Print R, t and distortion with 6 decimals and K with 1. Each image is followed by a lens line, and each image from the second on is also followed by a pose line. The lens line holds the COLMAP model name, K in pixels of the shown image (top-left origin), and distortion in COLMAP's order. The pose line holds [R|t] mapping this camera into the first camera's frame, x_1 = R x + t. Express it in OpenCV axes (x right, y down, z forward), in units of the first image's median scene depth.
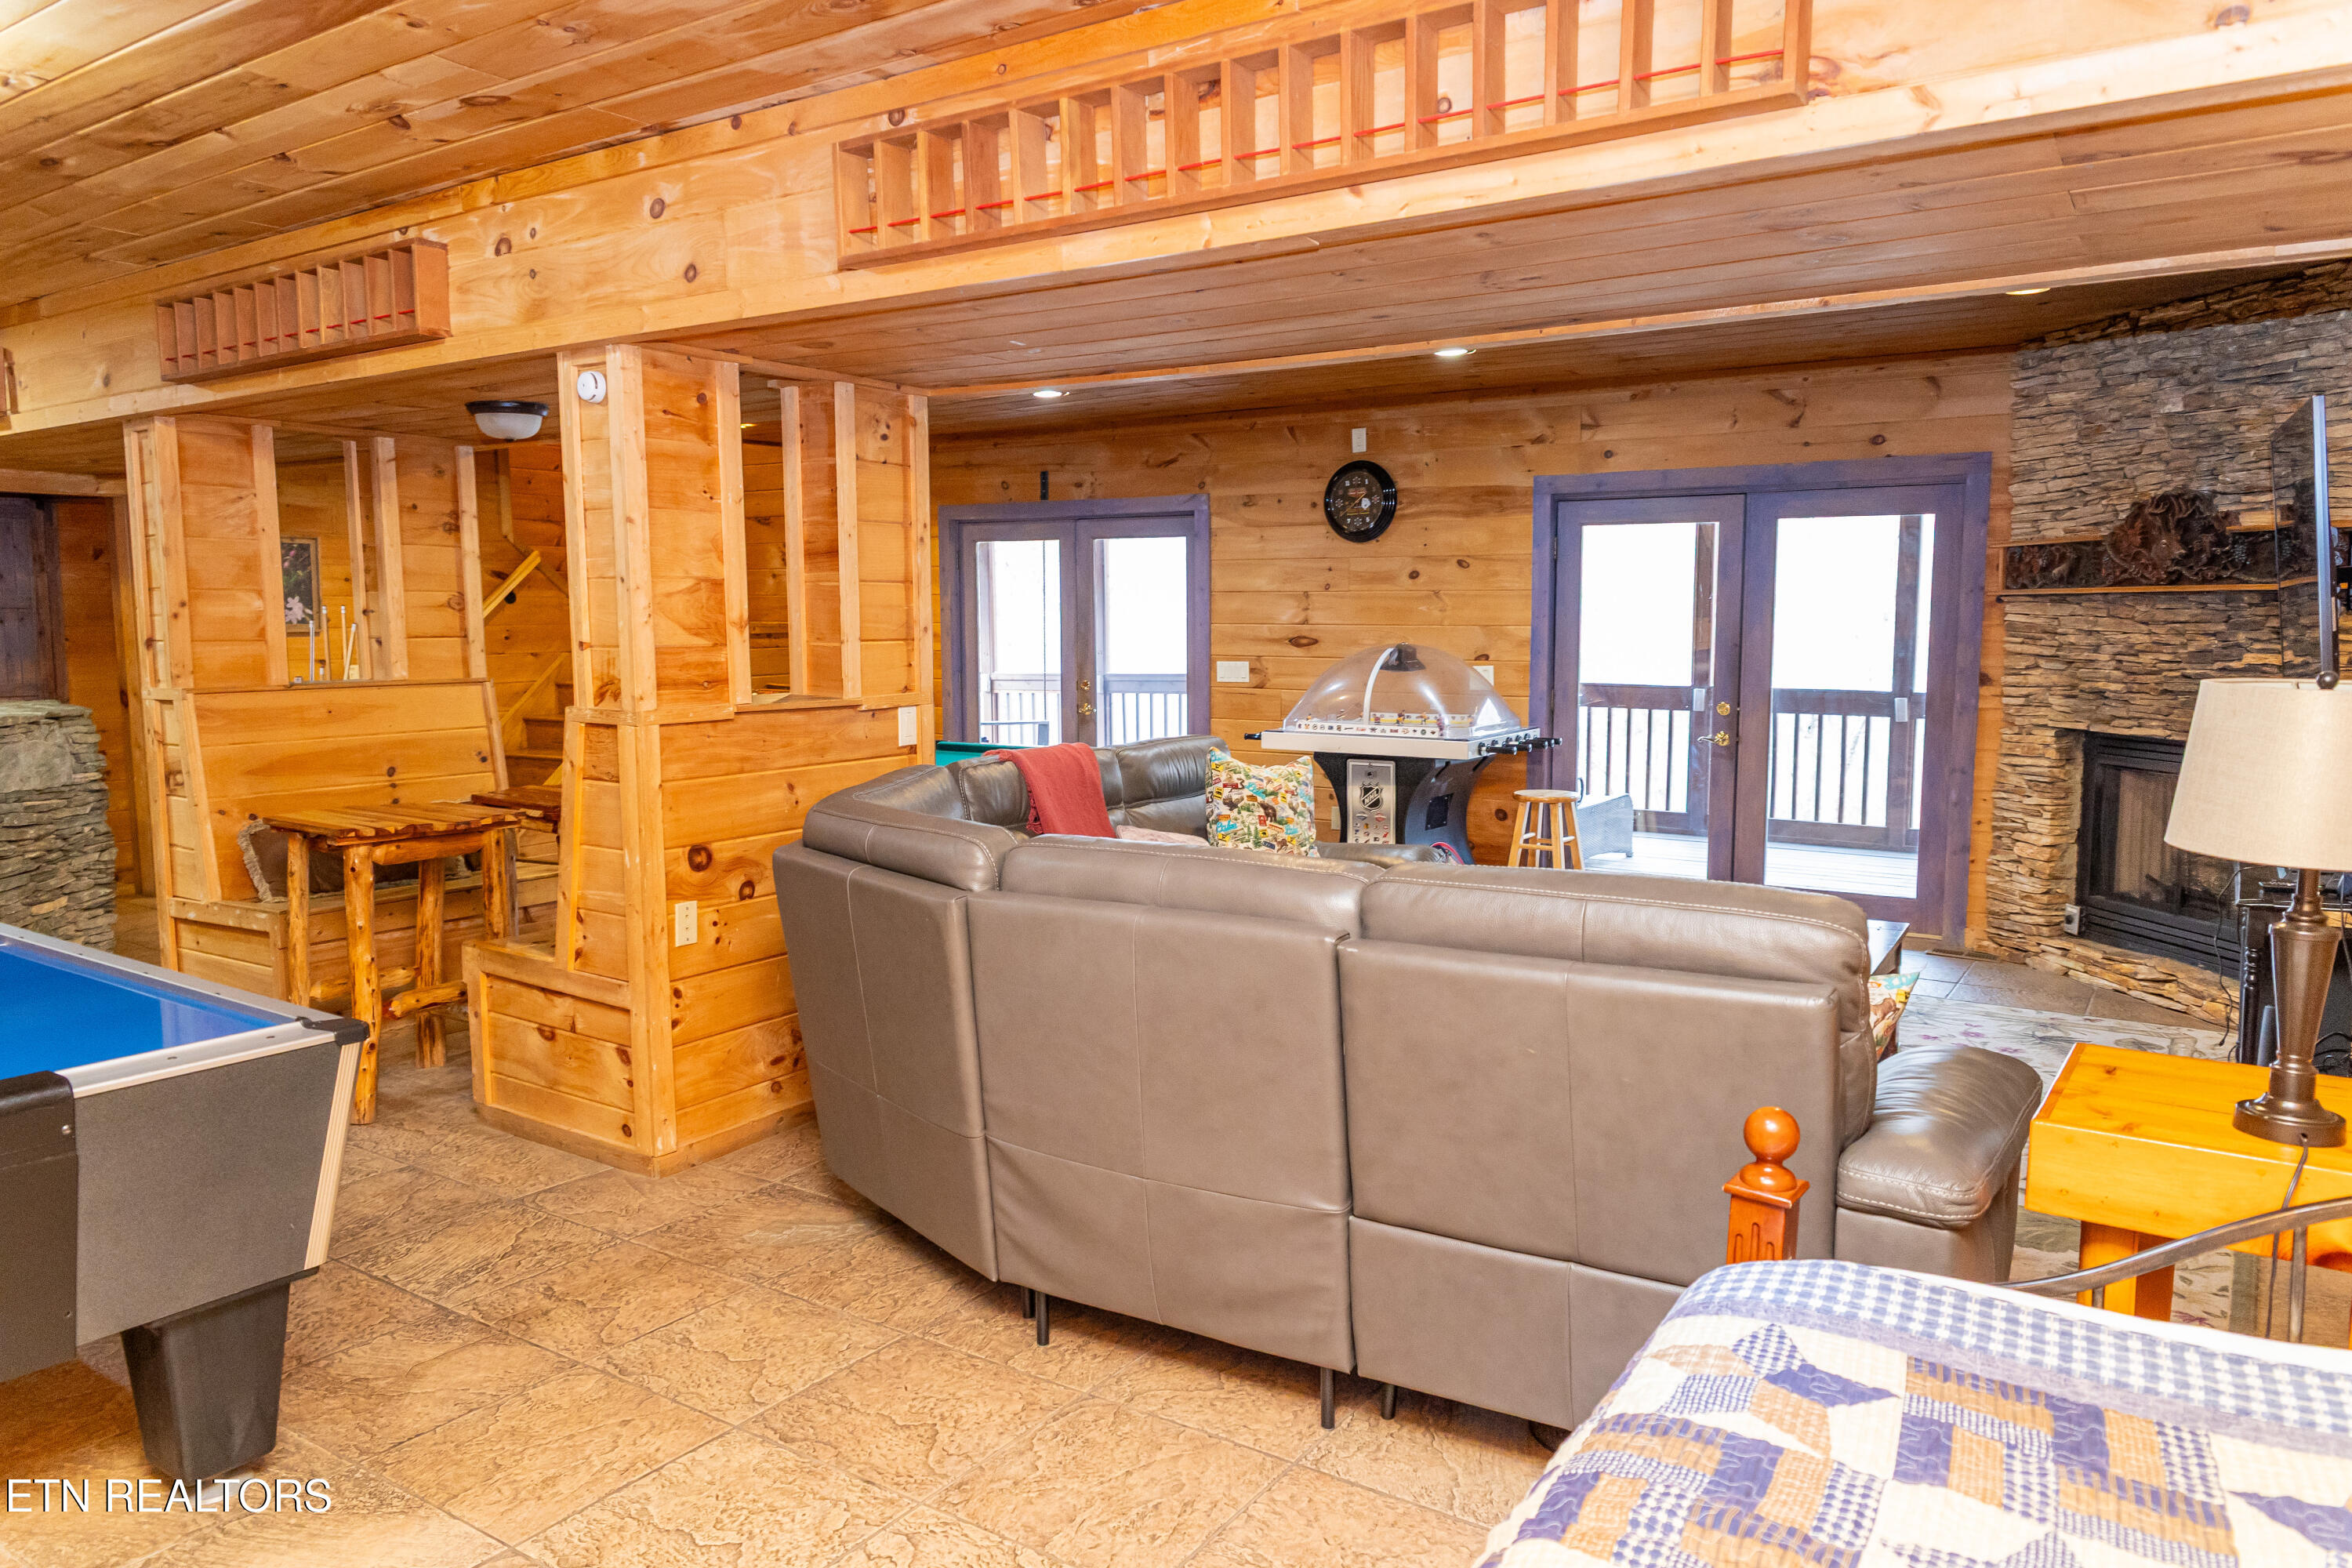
lens RADIAL K [[1602.5, 0, 1176.8], [0, 1602.5, 781.3], [0, 0, 1]] dist [0.009271, 0.002738]
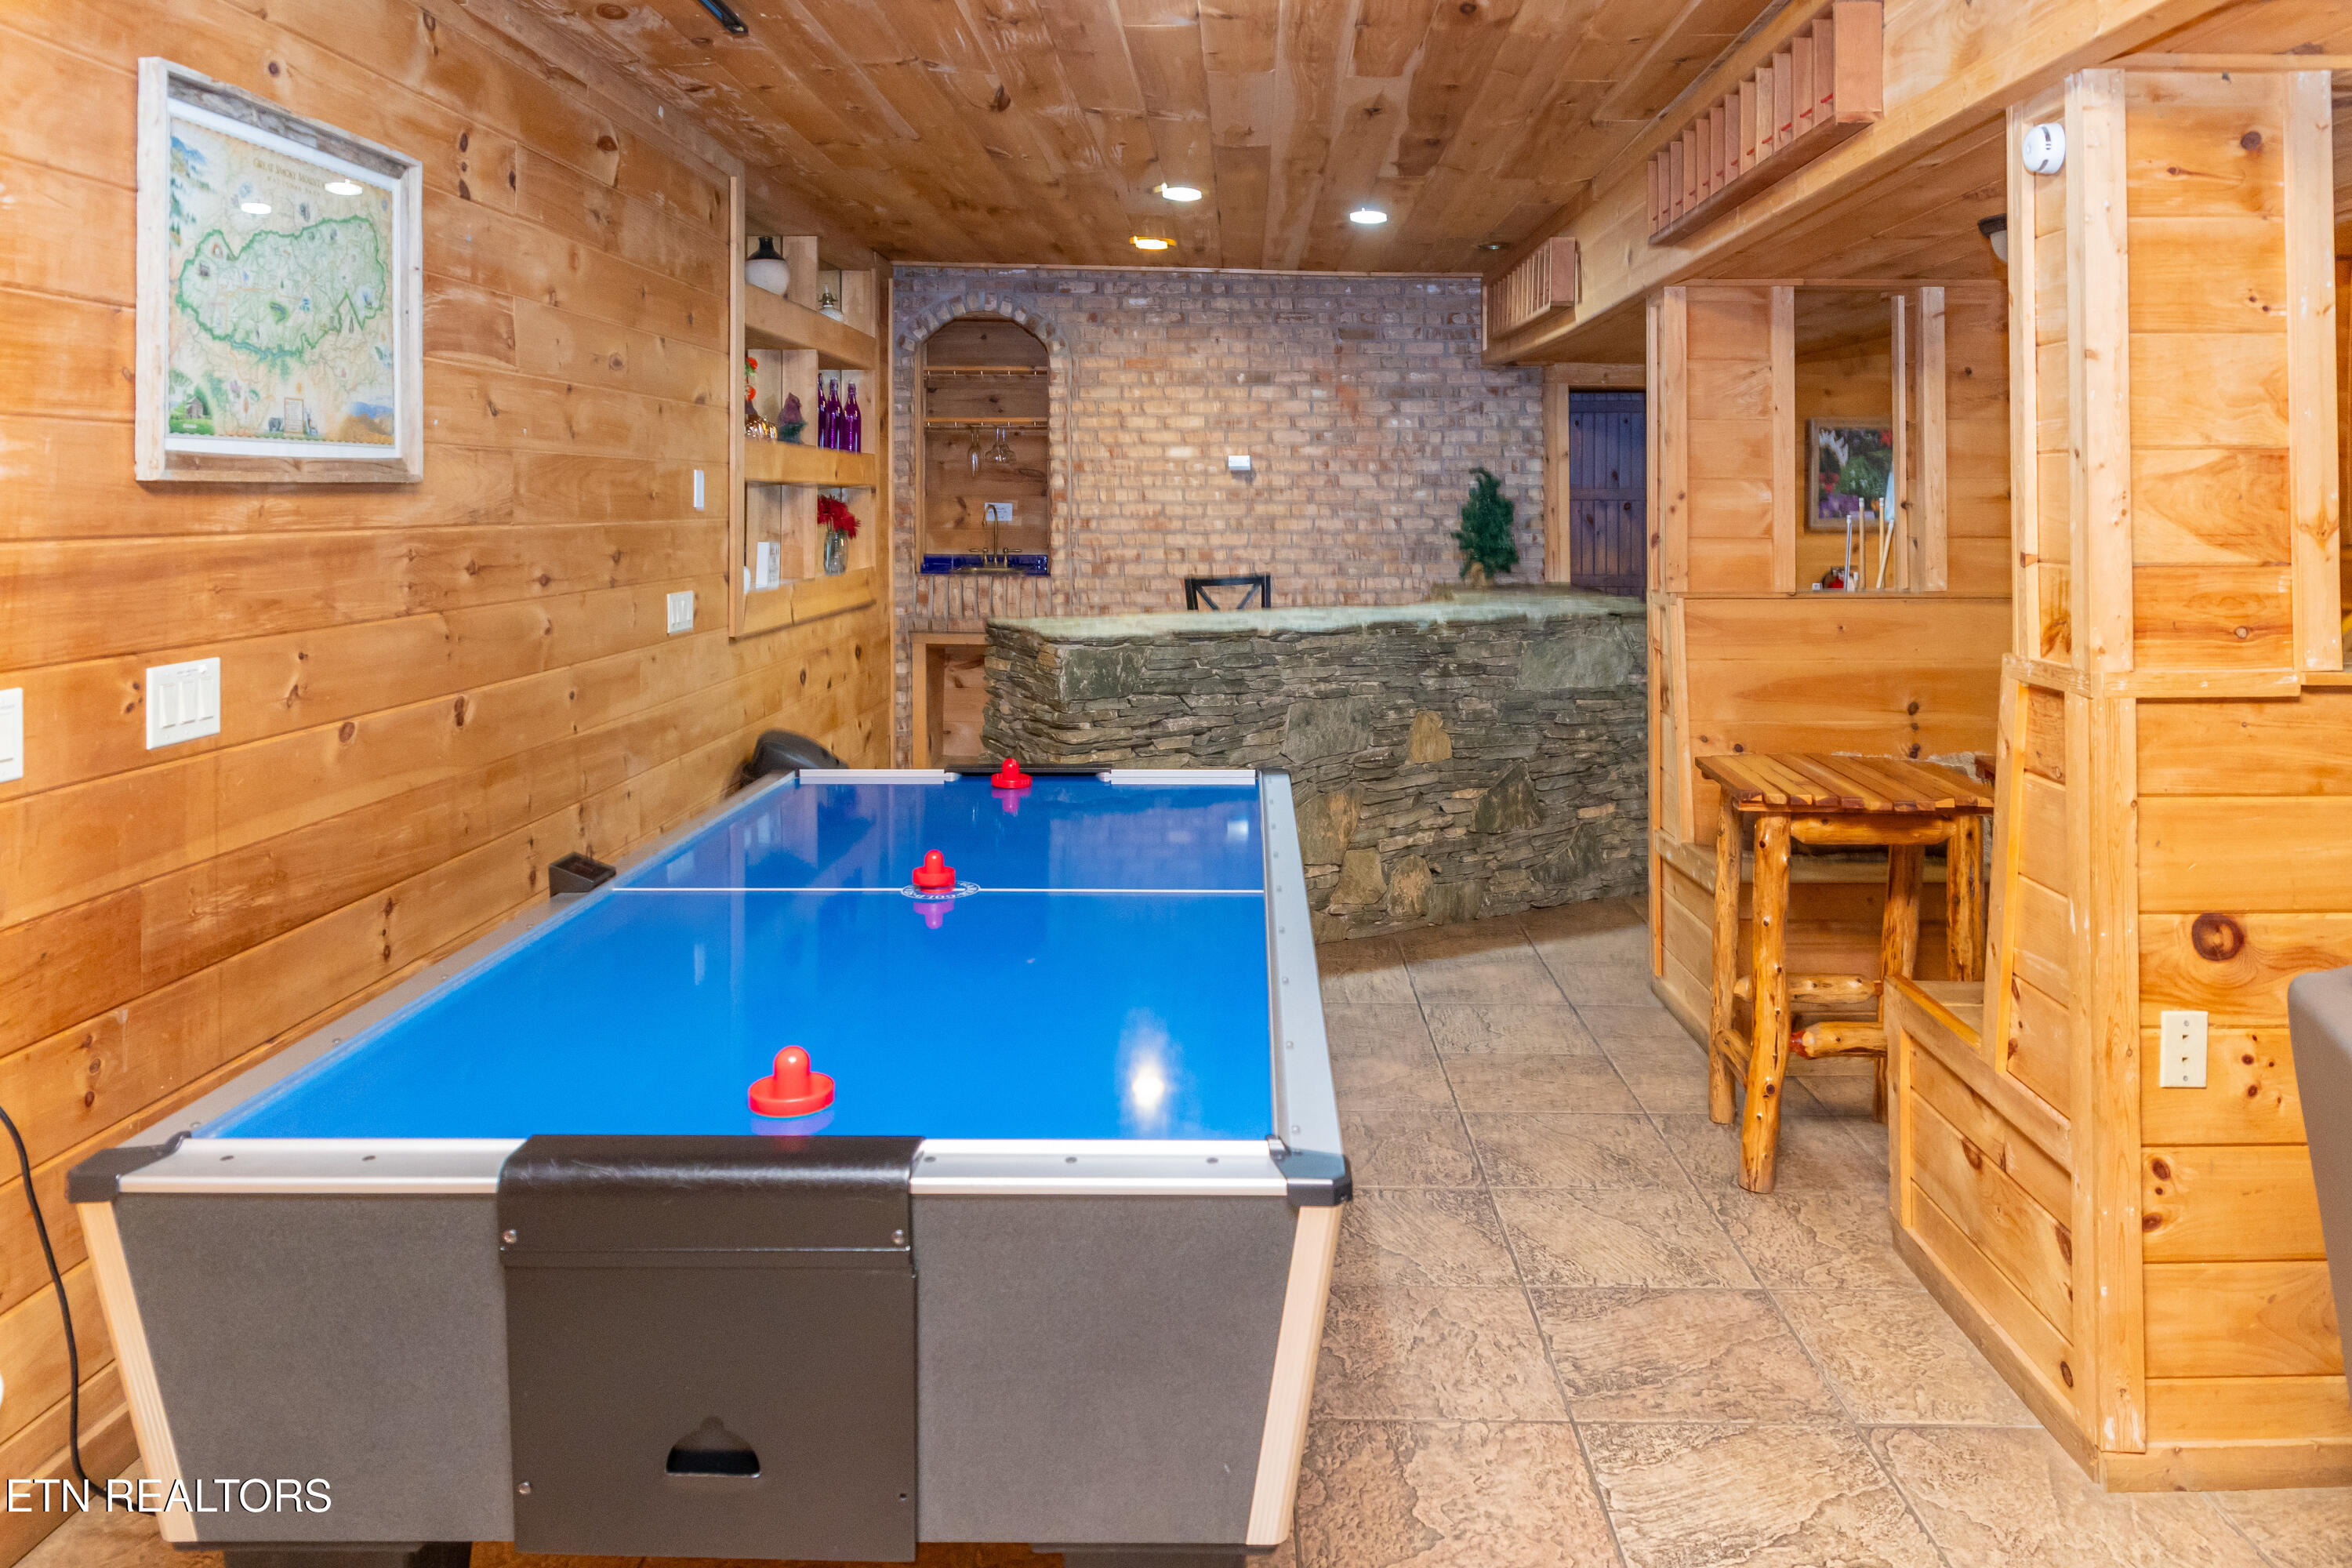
lens RADIAL K [[1677.2, 0, 1202.6], [0, 1677.2, 493.4], [0, 0, 1]] dist [0.002611, -0.003043]
pose [[0.552977, -0.004731, -0.833183, -0.000417], [-0.087792, 0.994086, -0.063911, -0.038435], [0.828558, 0.108488, 0.549292, 0.355537]]
